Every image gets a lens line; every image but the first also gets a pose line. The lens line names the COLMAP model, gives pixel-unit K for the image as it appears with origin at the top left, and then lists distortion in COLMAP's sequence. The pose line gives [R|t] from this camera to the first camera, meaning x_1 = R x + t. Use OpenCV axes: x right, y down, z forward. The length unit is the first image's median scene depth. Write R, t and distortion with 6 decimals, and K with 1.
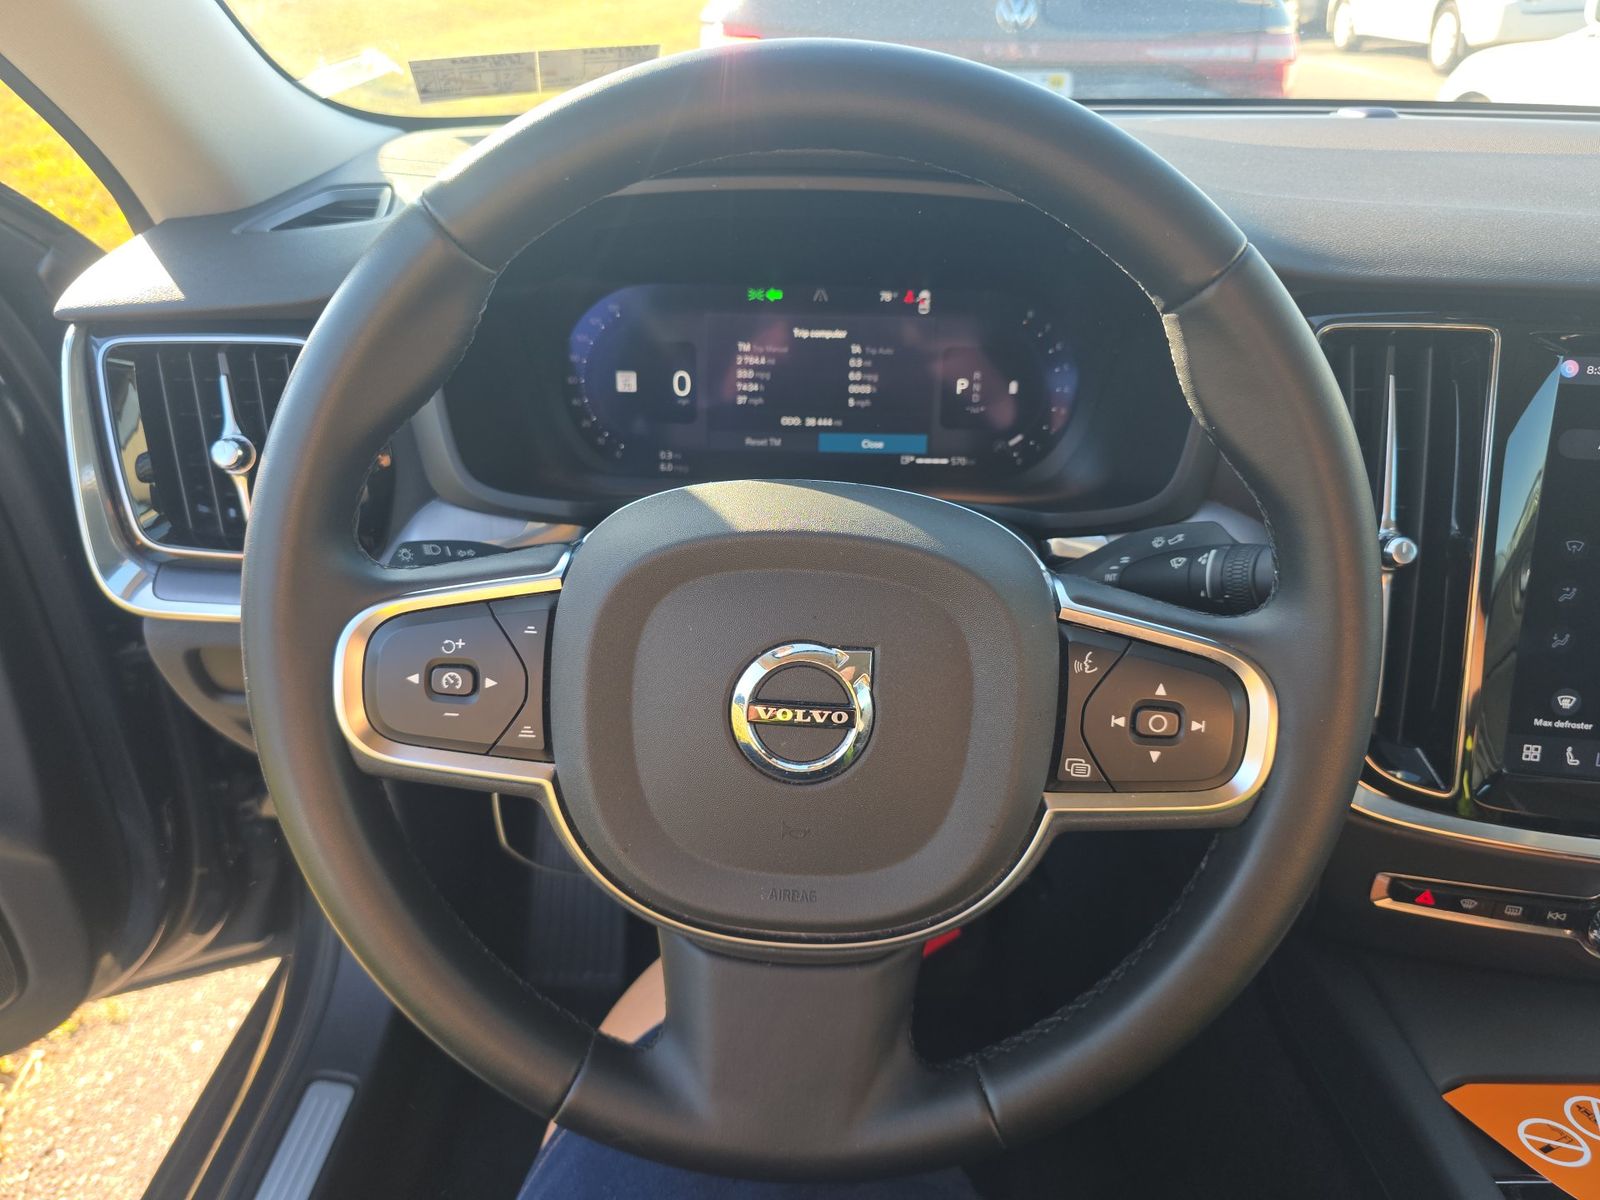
lens RADIAL K [[1046.0, 0, 771.8], [0, 1046.0, 648.5], [0, 0, 1]] dist [0.003550, -0.036494]
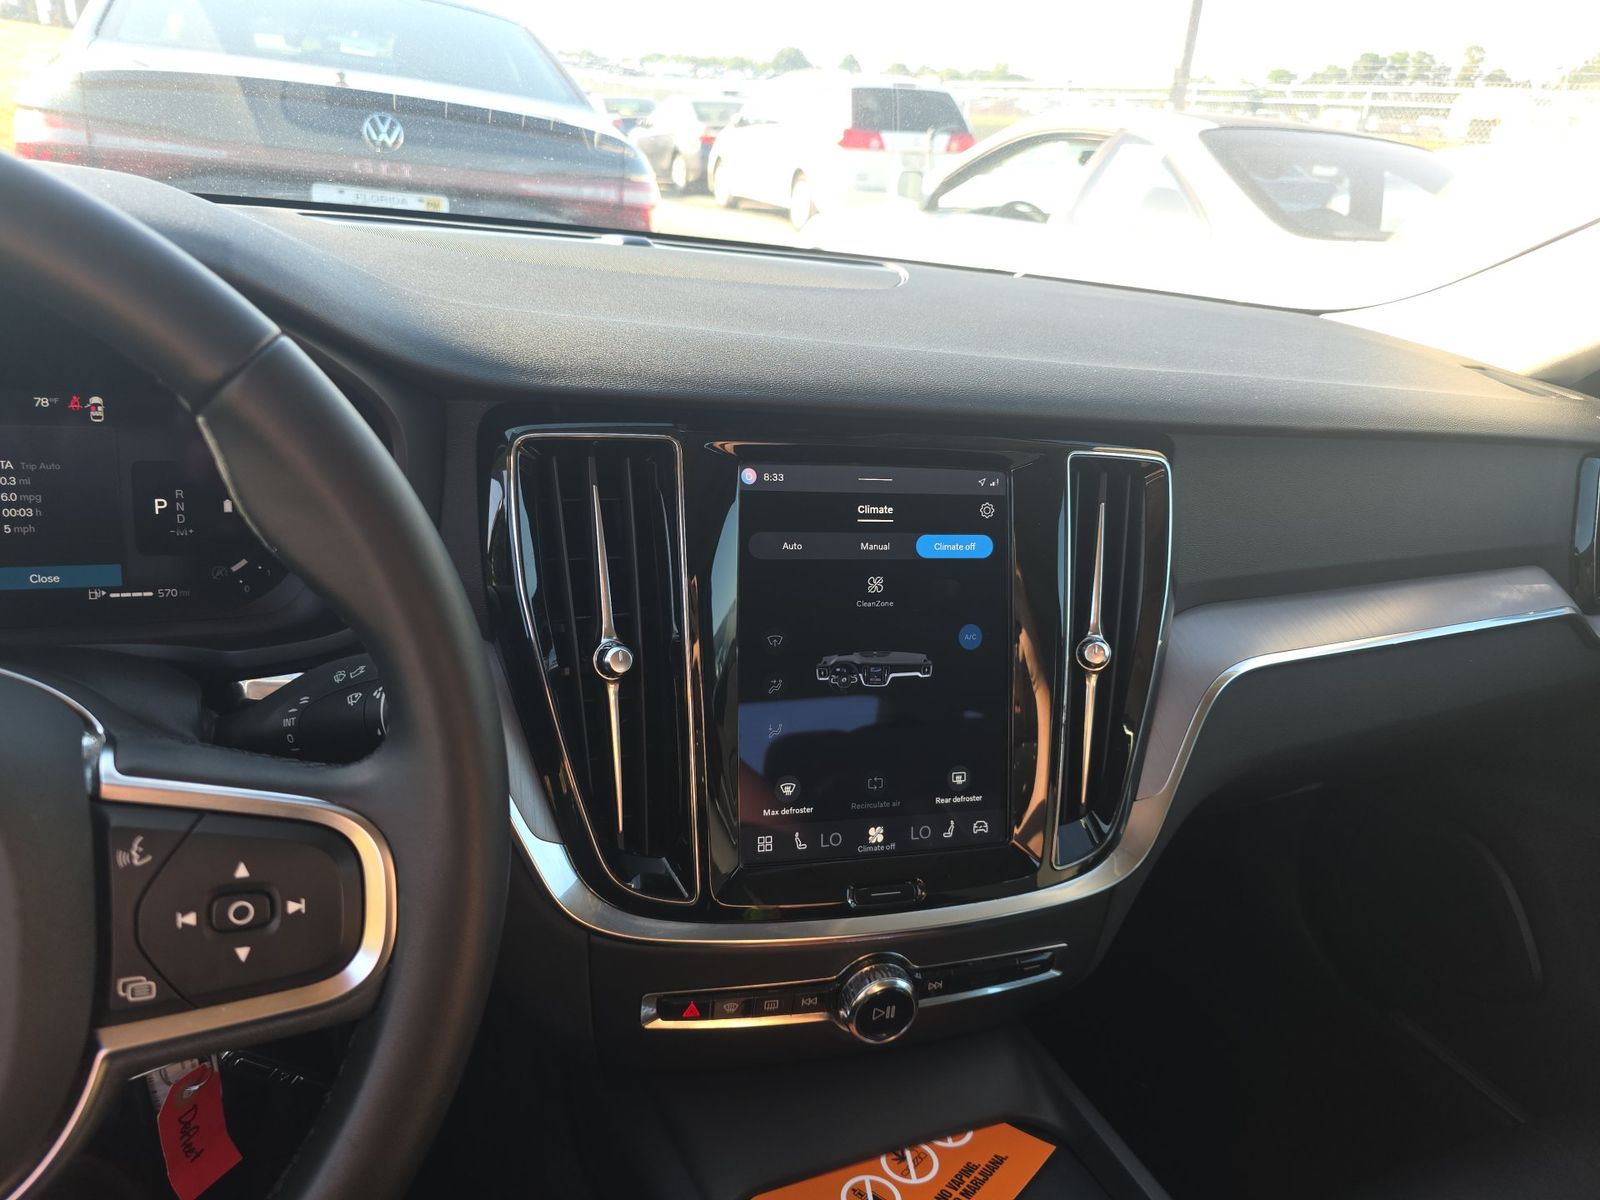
lens RADIAL K [[1071.3, 0, 734.3], [0, 1071.3, 653.3], [0, 0, 1]] dist [0.003886, -0.045893]
pose [[0.888318, -0.082609, 0.451737, 0.247379], [0.129097, 0.988940, -0.073015, -0.011995], [-0.440710, 0.123179, 0.889158, 0.051930]]
